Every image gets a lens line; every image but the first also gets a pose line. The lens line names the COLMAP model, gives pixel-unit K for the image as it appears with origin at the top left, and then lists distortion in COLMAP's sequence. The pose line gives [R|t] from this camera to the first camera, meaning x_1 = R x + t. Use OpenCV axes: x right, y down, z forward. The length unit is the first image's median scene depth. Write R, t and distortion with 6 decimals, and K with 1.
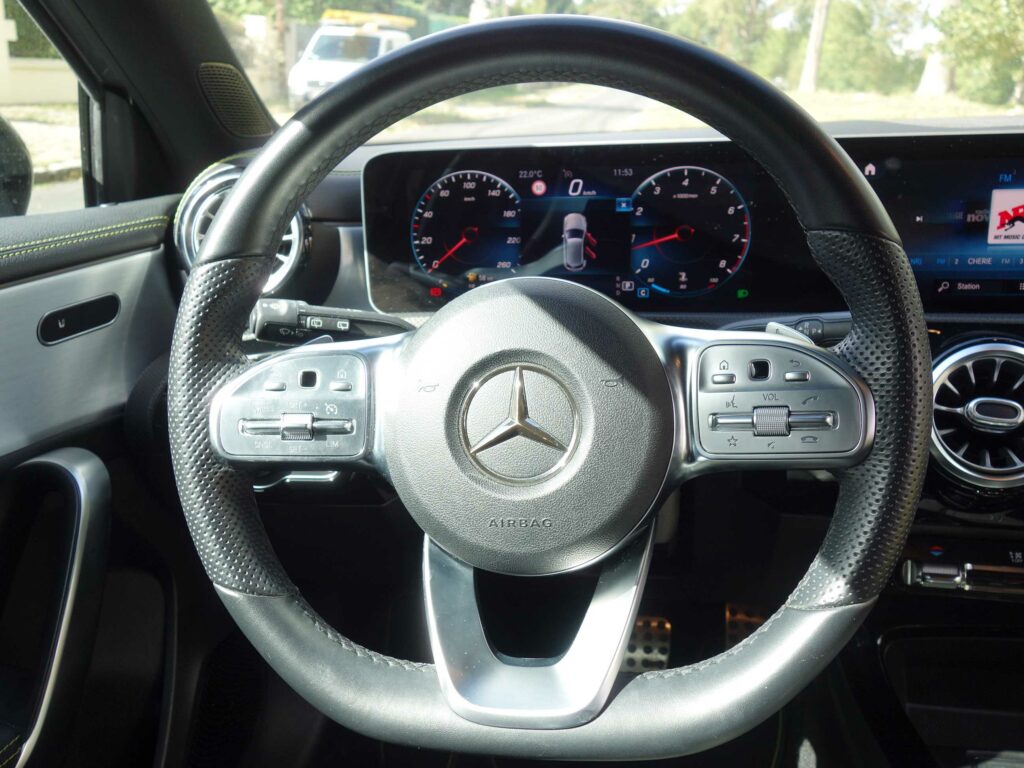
lens RADIAL K [[902.9, 0, 513.7], [0, 902.9, 386.8], [0, 0, 1]] dist [0.007049, -0.007817]
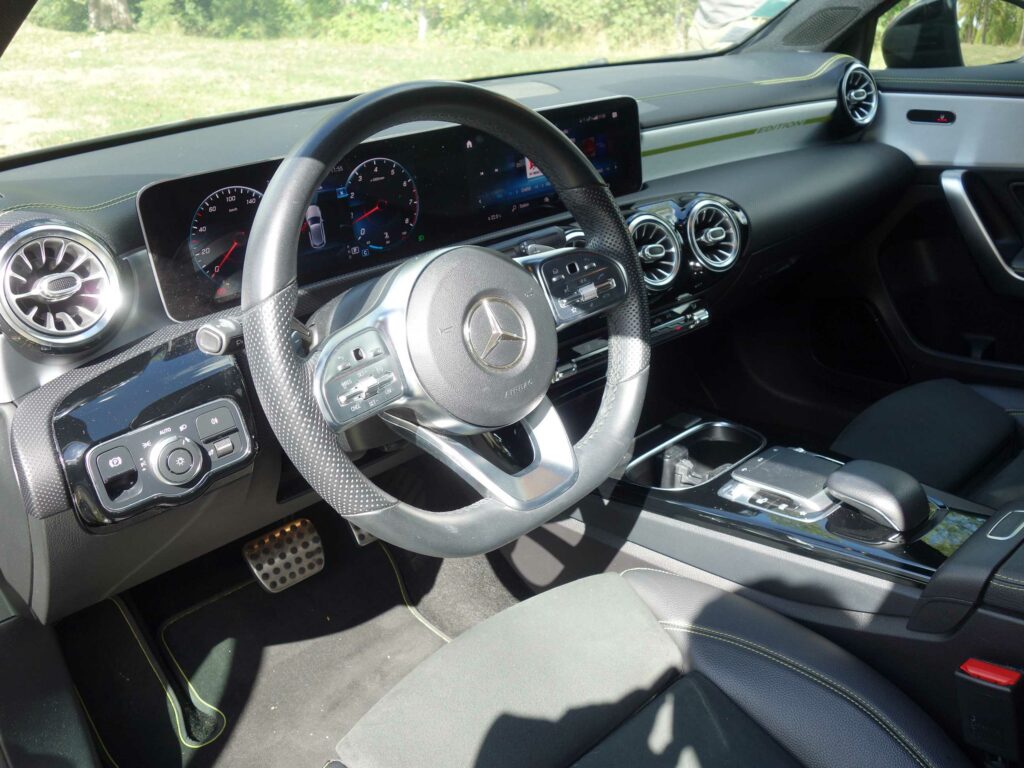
lens RADIAL K [[902.9, 0, 512.2], [0, 902.9, 388.0], [0, 0, 1]] dist [0.007049, -0.007817]
pose [[0.609023, -0.327727, 0.722278, -0.851204], [0.274461, 0.941462, 0.195755, -0.127599], [-0.744152, 0.079018, 0.663321, -0.076599]]
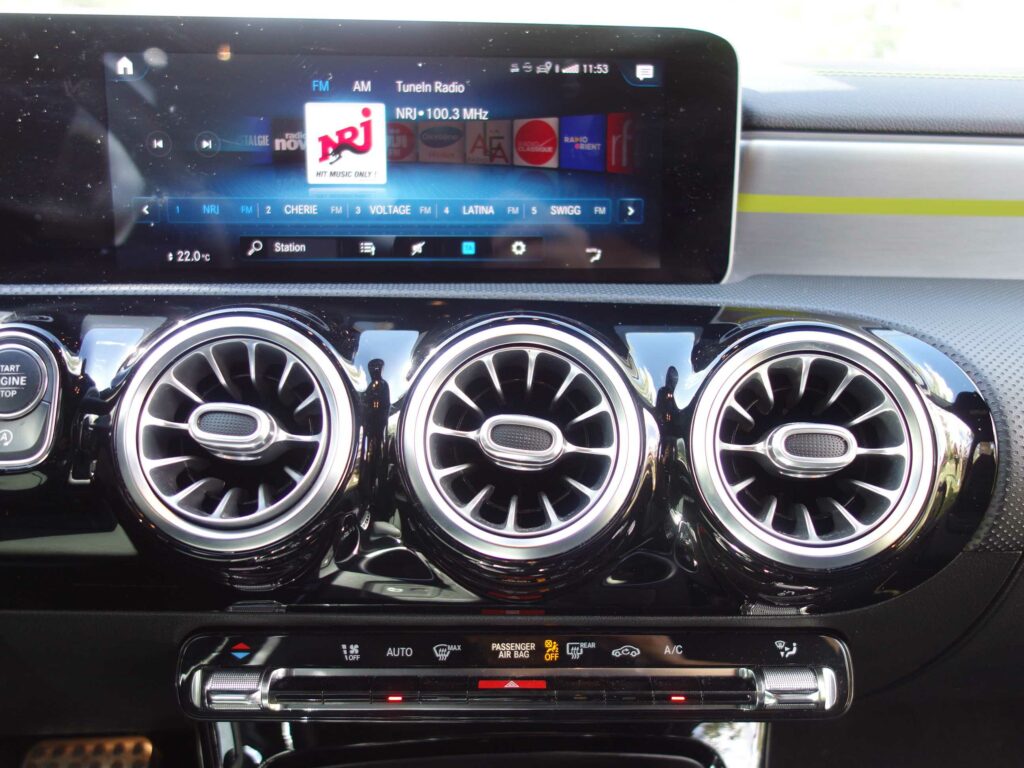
lens RADIAL K [[902.9, 0, 512.9], [0, 902.9, 387.8], [0, 0, 1]] dist [0.007049, -0.007817]
pose [[0.970781, -0.018322, 0.239266, 0.507505], [0.033956, 0.997536, -0.061385, 0.040728], [-0.237552, 0.067715, 0.969012, 0.318686]]
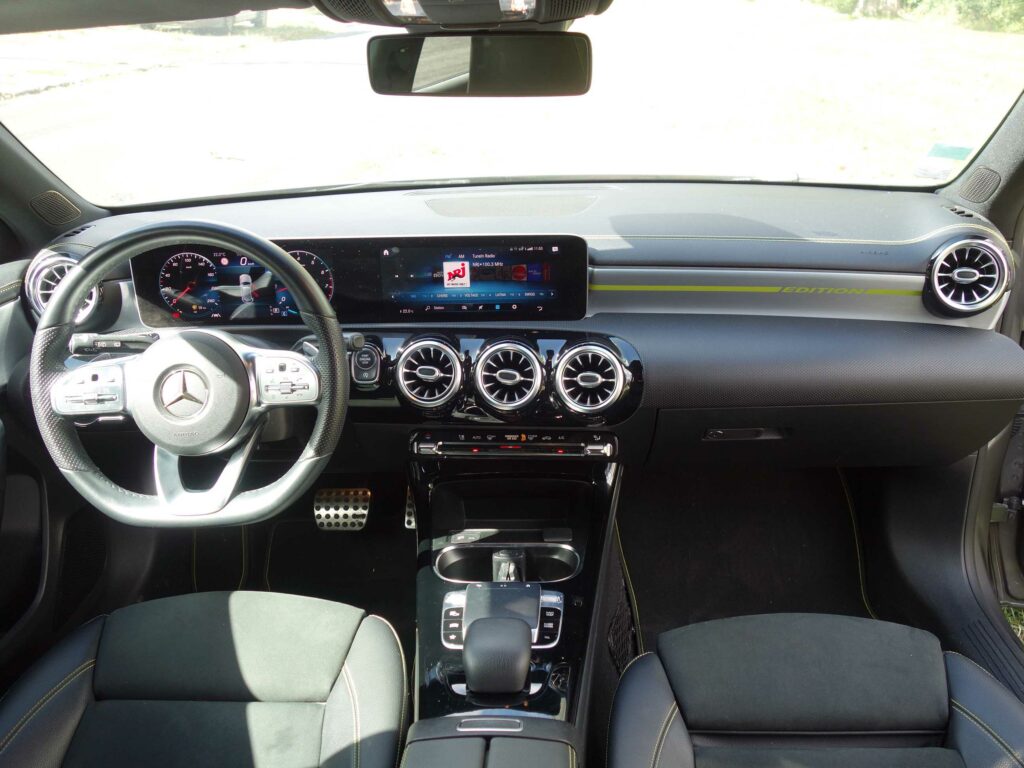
lens RADIAL K [[902.9, 0, 507.5], [0, 902.9, 387.9], [0, 0, 1]] dist [0.007049, -0.007817]
pose [[0.991746, -0.050909, 0.117675, 0.412026], [0.039301, 0.994317, 0.098940, -0.128516], [-0.122043, -0.093499, 0.988111, -1.065832]]
